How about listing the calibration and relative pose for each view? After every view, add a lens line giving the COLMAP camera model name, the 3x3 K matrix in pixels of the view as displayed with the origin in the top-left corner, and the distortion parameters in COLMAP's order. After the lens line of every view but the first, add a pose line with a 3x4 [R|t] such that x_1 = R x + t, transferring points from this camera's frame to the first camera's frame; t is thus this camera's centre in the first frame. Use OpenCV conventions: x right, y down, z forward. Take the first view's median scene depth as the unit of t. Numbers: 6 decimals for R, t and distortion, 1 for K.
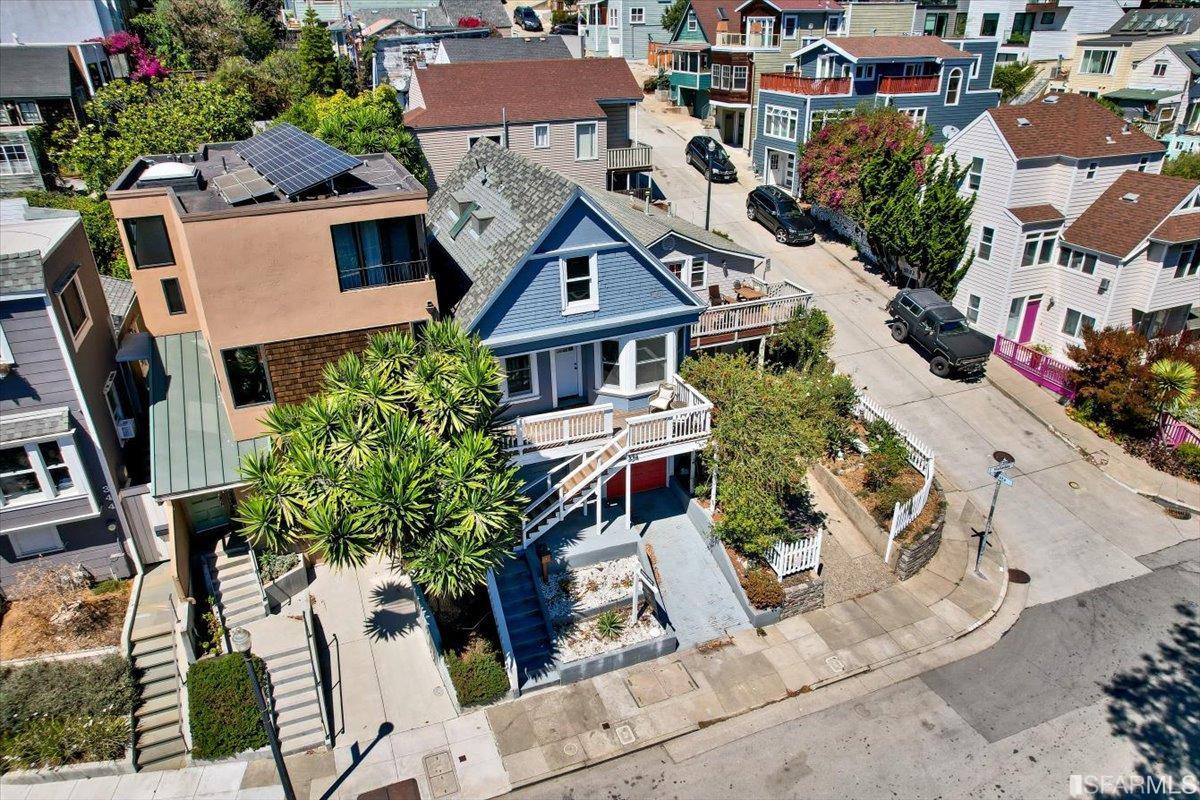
lens RADIAL K [[799.9, 0, 601.0], [0, 799.9, 396.6], [0, 0, 1]] dist [-0.082207, 0.085698]
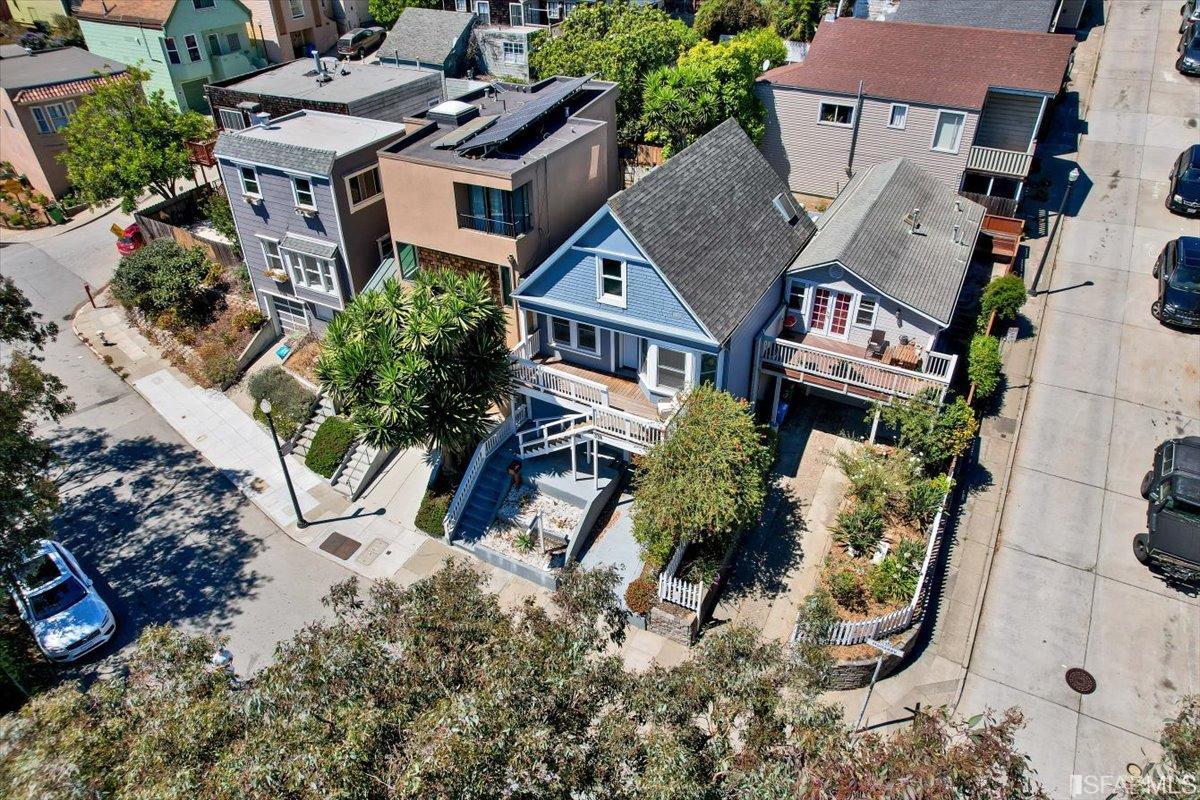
lens RADIAL K [[799.9, 0, 601.0], [0, 799.9, 396.6], [0, 0, 1]] dist [-0.082207, 0.085698]
pose [[0.646252, 0.440238, -0.623336, 0.698768], [-0.333892, 0.897608, 0.287779, -0.293994], [0.686203, 0.022149, 0.727073, 0.134740]]
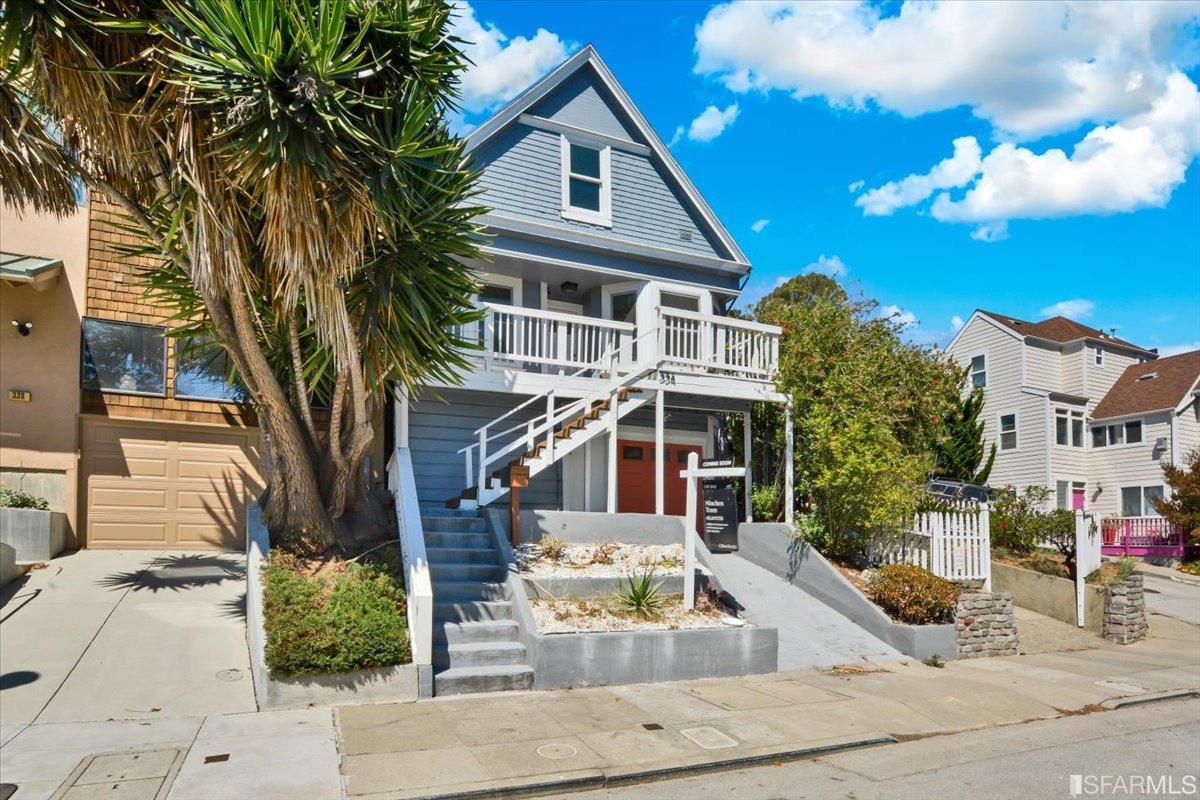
lens RADIAL K [[666.1, 0, 604.6], [0, 666.1, 523.6], [0, 0, 1]] dist [0.003754, -0.011326]
pose [[0.998612, 0.026056, 0.045766, -0.027771], [-0.001456, 0.882349, -0.470593, 0.392189], [-0.052643, 0.469874, 0.881163, 0.553856]]
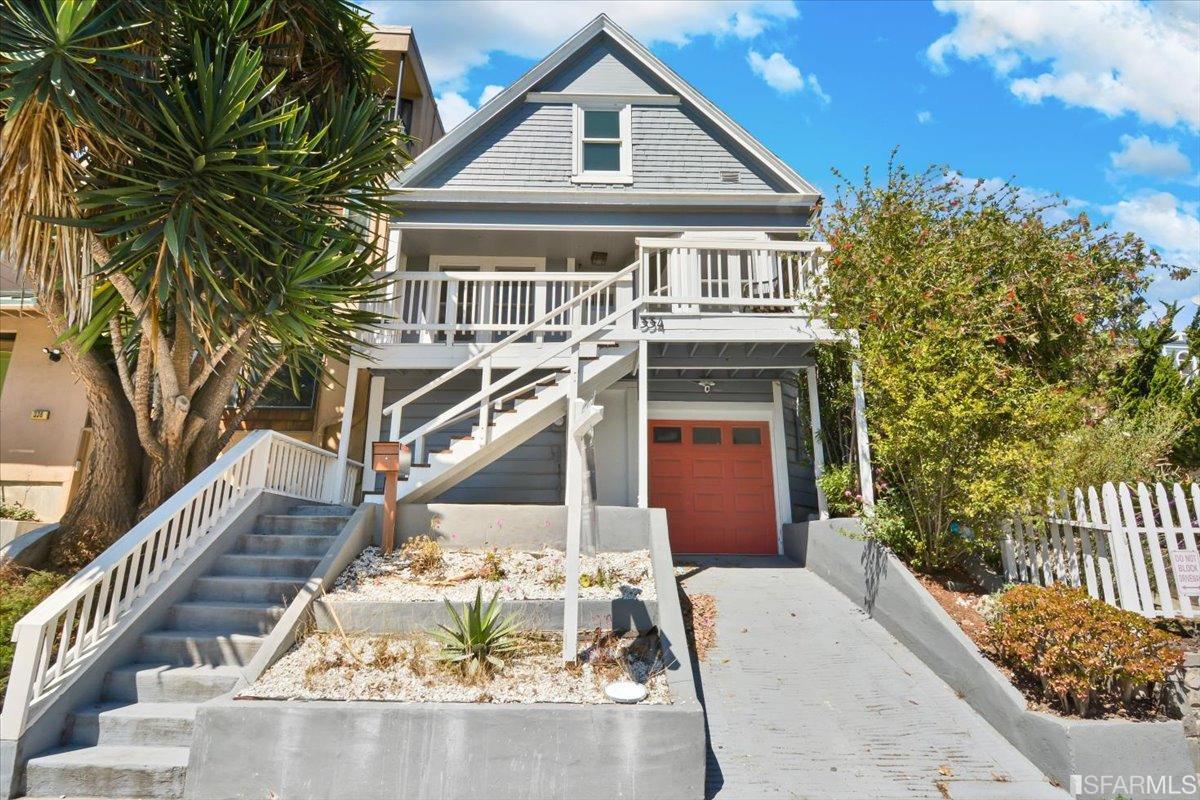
lens RADIAL K [[607.4, 0, 608.4], [0, 607.4, 412.9], [0, 0, 1]] dist [-0.000165, -0.008871]
pose [[0.943095, -0.058470, -0.327342, 0.119994], [-0.166017, 0.770157, -0.615870, 0.315181], [0.288115, 0.635168, 0.716625, 0.715766]]
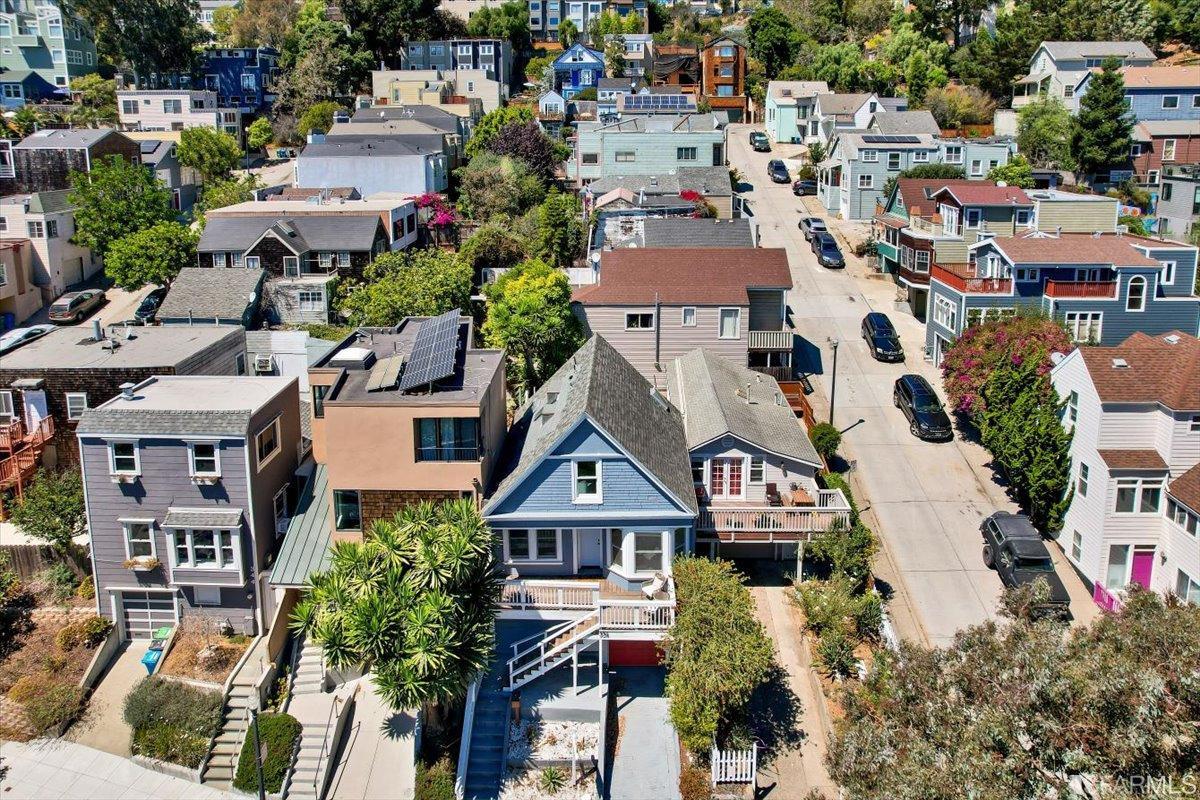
lens RADIAL K [[839.3, 0, 607.3], [0, 839.3, 223.9], [0, 0, 1]] dist [-0.029597, 0.001299]
pose [[0.921854, 0.061620, -0.382606, 0.458514], [-0.176872, 0.945353, -0.273904, -0.156899], [0.344820, 0.320171, 0.882377, -0.301140]]
